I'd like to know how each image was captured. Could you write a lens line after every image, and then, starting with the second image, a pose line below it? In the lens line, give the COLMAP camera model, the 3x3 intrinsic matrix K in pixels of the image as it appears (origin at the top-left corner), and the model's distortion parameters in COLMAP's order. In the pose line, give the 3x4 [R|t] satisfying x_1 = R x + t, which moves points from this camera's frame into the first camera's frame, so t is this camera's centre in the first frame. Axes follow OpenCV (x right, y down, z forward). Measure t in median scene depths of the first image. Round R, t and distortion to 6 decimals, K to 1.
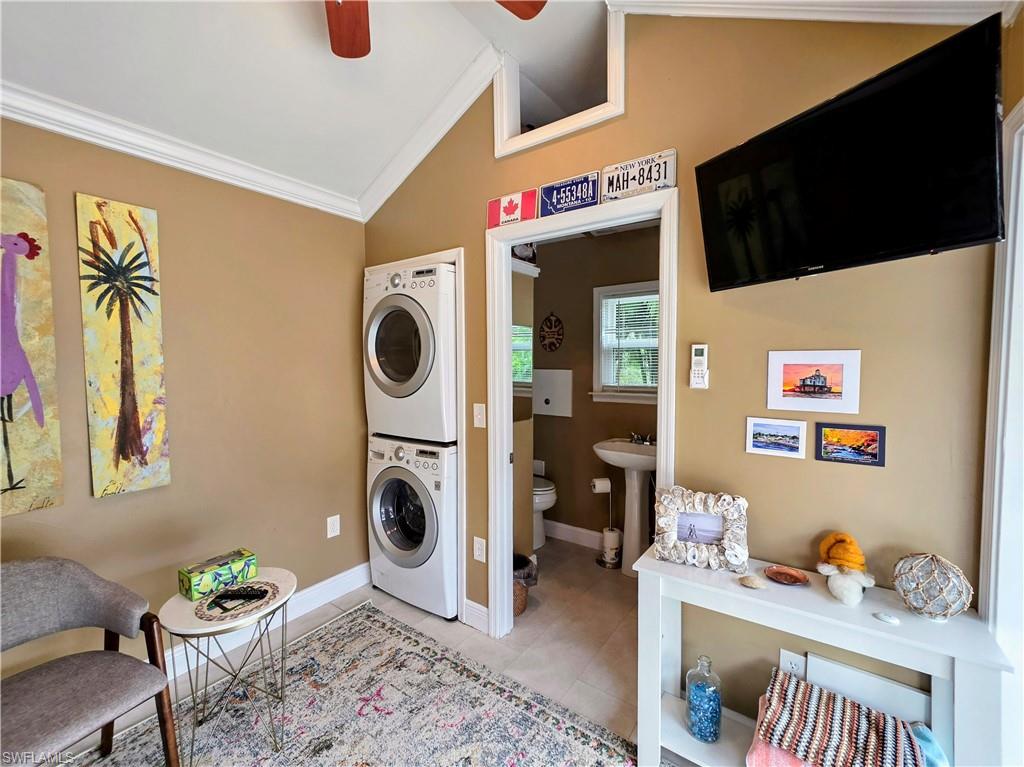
lens RADIAL K [[433.4, 0, 524.4], [0, 433.4, 381.7], [0, 0, 1]] dist [0.001537, -0.000266]
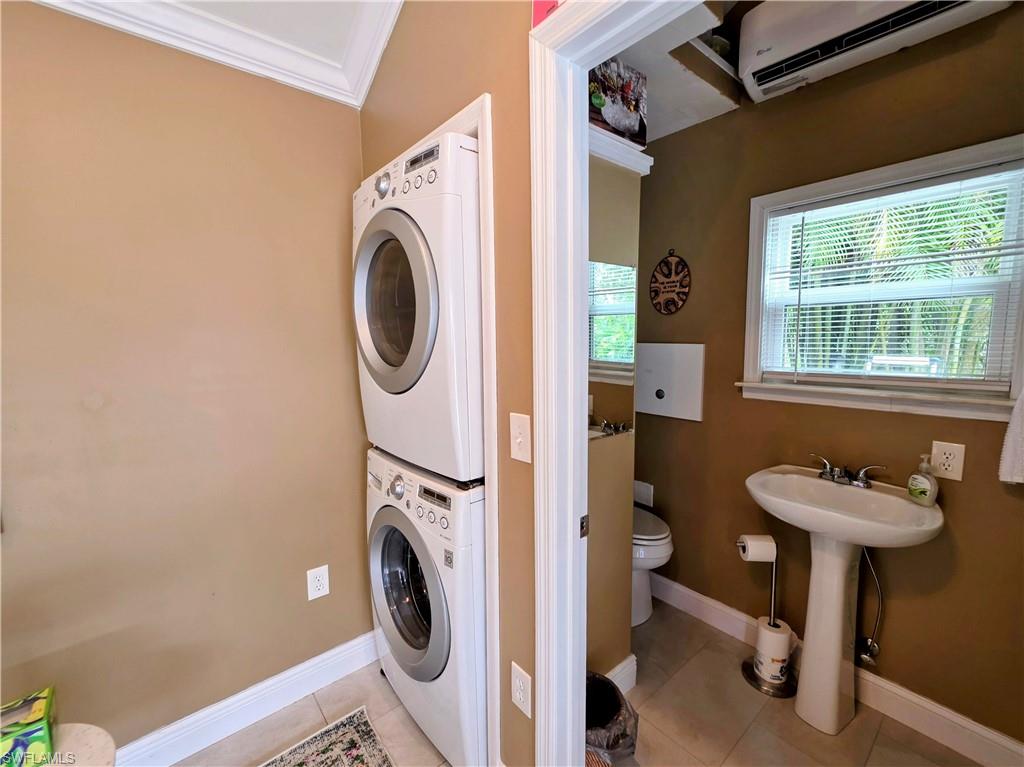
lens RADIAL K [[439.3, 0, 516.0], [0, 439.3, 380.5], [0, 0, 1]] dist [0.002060, 0.000100]
pose [[0.967237, 0.018497, -0.253201, 0.018450], [-0.004131, 0.998357, 0.057153, -0.015821], [0.253842, -0.054235, 0.965724, 0.514803]]
